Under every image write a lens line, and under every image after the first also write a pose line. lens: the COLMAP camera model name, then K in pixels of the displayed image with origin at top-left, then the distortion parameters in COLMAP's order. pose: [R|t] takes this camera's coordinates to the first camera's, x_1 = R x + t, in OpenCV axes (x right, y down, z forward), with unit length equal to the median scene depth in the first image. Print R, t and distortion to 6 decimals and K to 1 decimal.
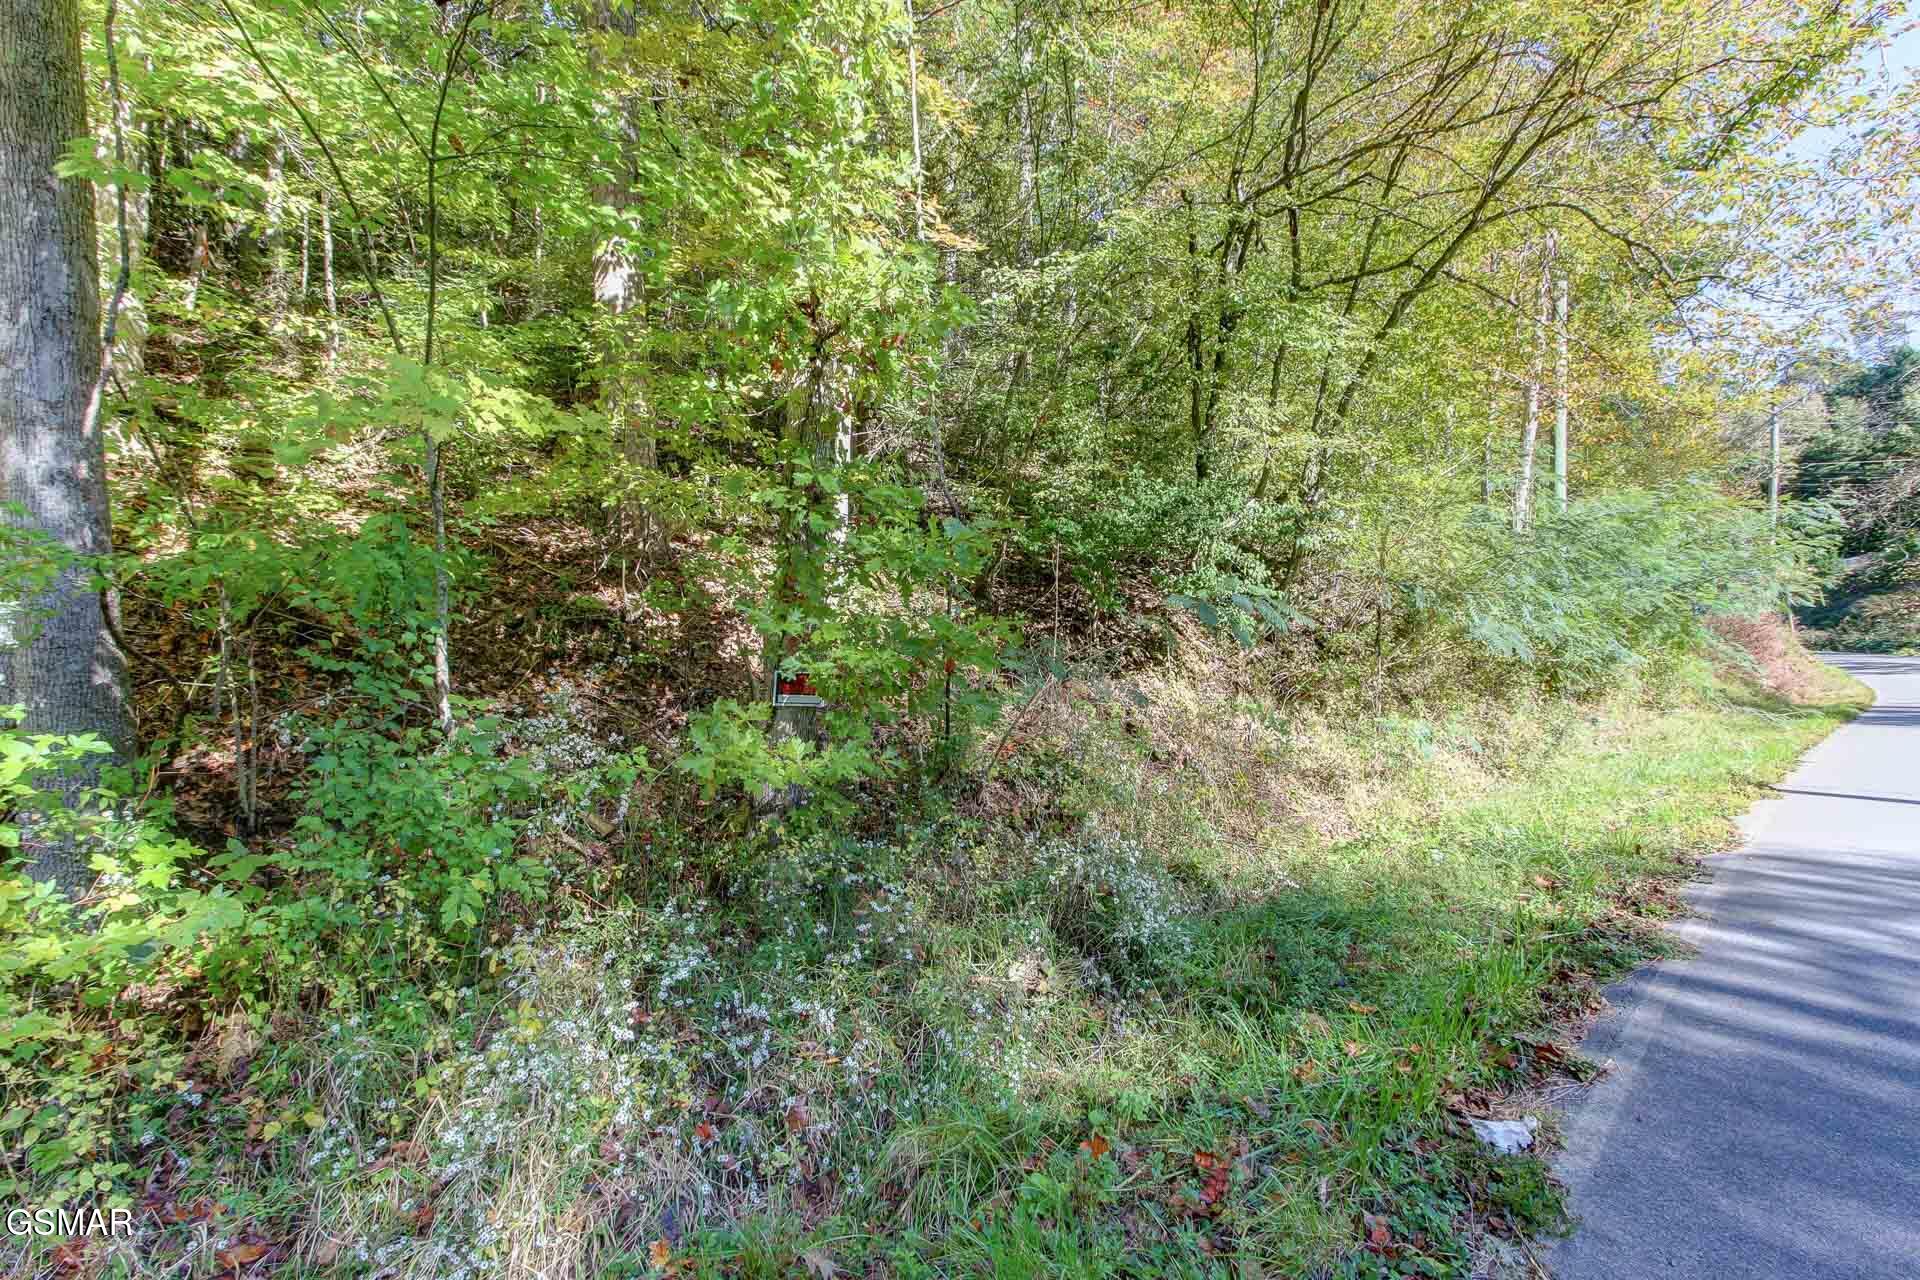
lens RADIAL K [[929.8, 0, 960.0], [0, 929.8, 640.0], [0, 0, 1]] dist [0.011270, 0.000981]
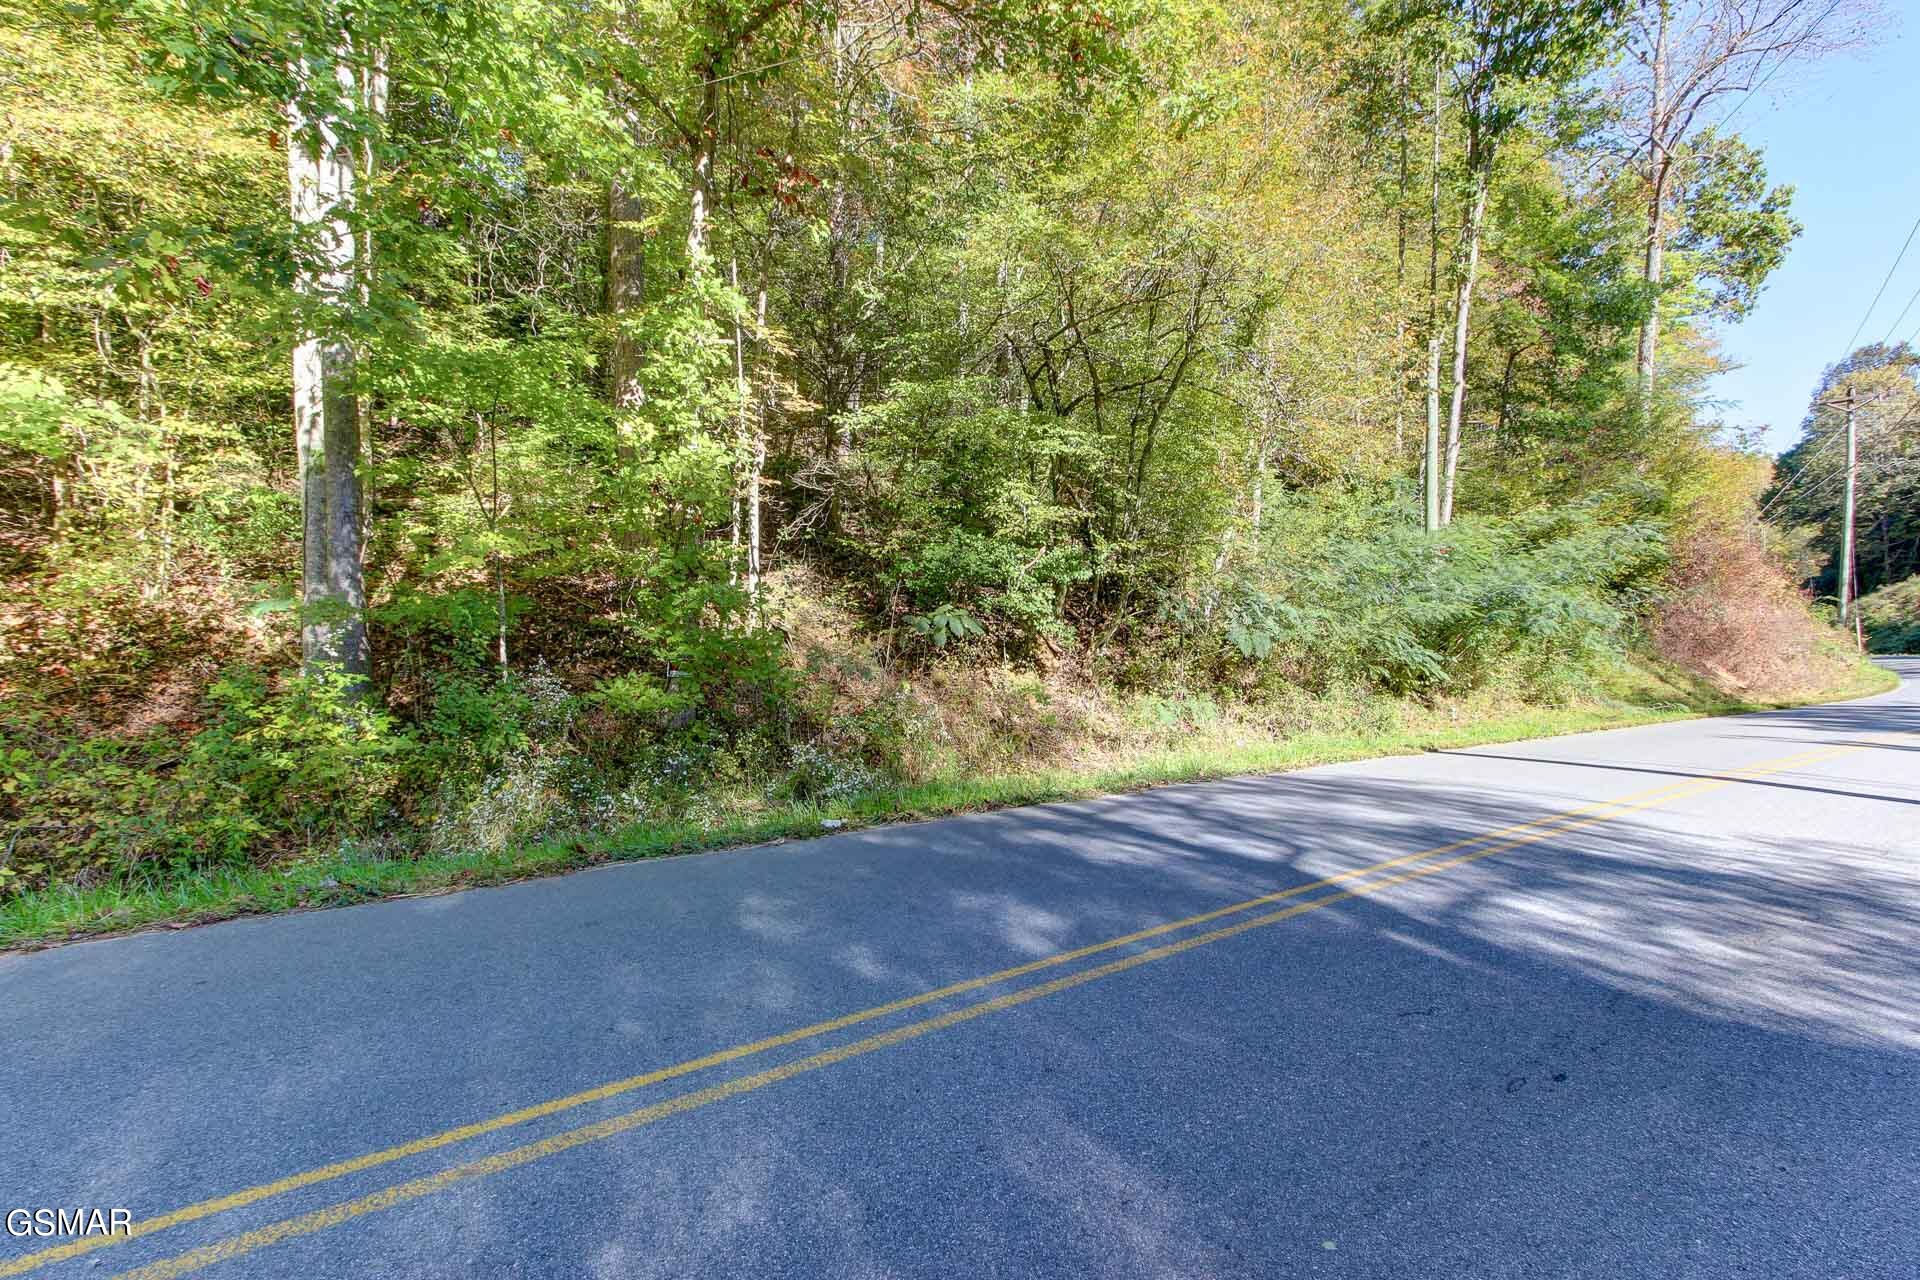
lens RADIAL K [[897.9, 0, 930.4], [0, 897.9, 645.0], [0, 0, 1]] dist [0.002251, 0.000307]
pose [[0.988481, -0.002326, -0.151325, 0.536303], [0.002369, 0.999997, 0.000105, 0.006395], [0.151324, -0.000462, 0.988484, -0.645916]]
